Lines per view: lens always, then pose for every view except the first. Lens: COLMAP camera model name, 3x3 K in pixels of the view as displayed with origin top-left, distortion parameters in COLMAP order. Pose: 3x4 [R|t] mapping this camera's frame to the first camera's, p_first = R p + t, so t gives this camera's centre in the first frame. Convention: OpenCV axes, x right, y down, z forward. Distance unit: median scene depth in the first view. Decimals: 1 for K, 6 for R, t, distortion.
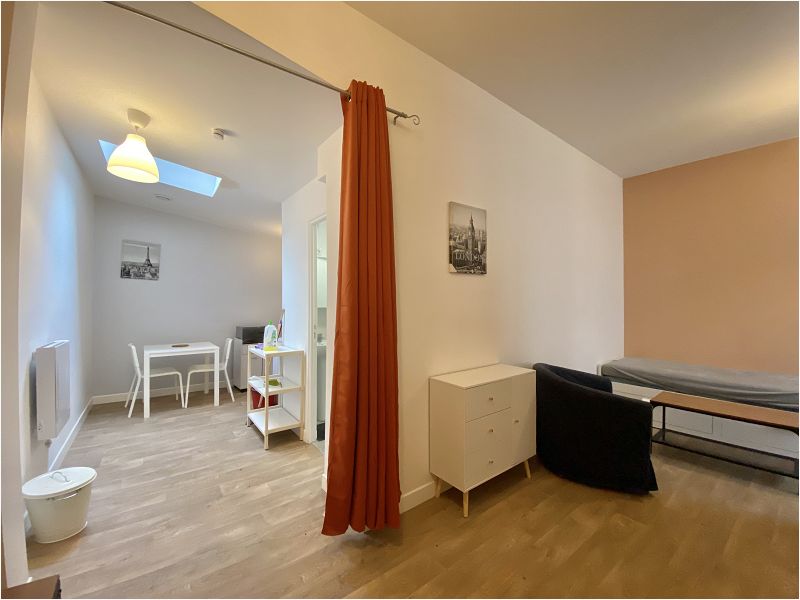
lens RADIAL K [[317.3, 0, 400.0], [0, 317.3, 300.0], [0, 0, 1]] dist [0.007907, -0.015811]
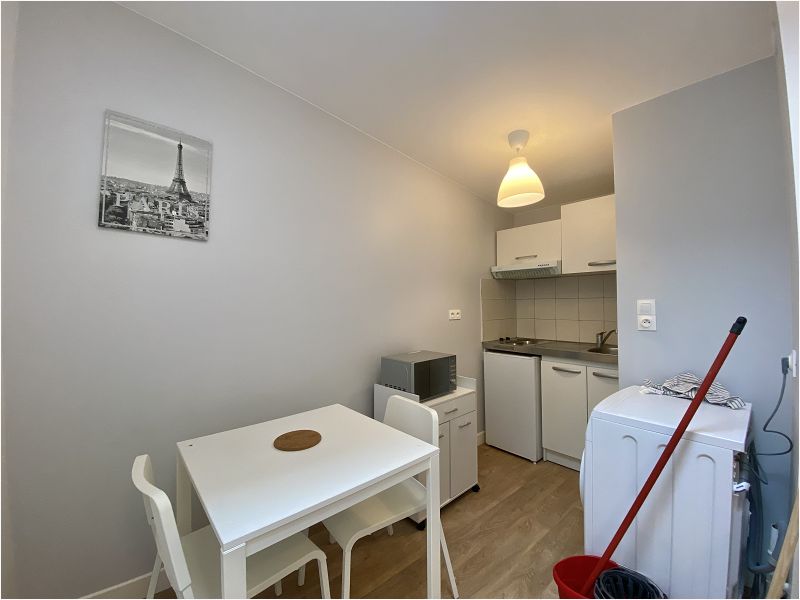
lens RADIAL K [[317.3, 0, 400.0], [0, 317.3, 300.0], [0, 0, 1]] dist [0.007907, -0.015811]
pose [[0.999002, -0.016473, 0.041512, -0.599727], [0.016667, 0.999852, -0.004340, 0.008491], [-0.041434, 0.005028, 0.999129, 0.677366]]
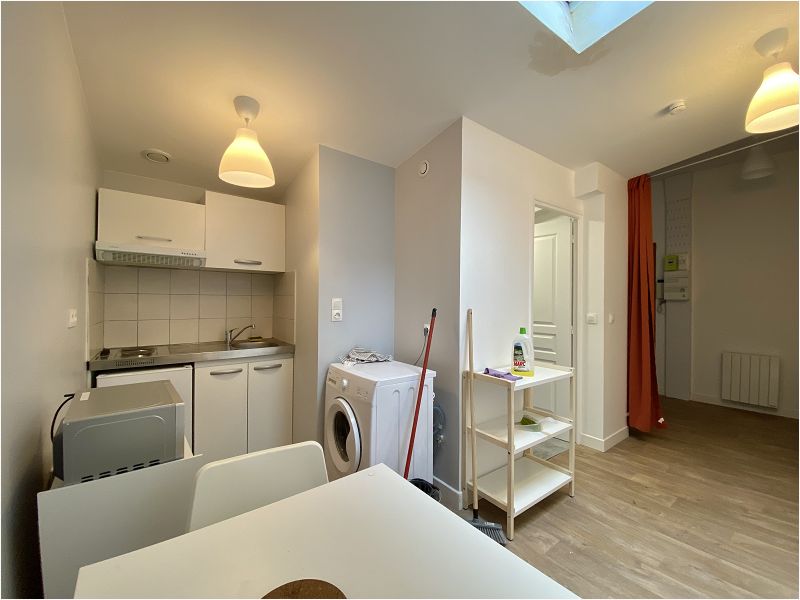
lens RADIAL K [[317.3, 0, 400.0], [0, 317.3, 300.0], [0, 0, 1]] dist [0.007907, -0.015811]
pose [[0.040922, -0.002500, 0.999159, -0.911528], [-0.012020, 0.999923, 0.002994, 0.013350], [-0.999090, -0.012132, 0.040889, 1.069039]]
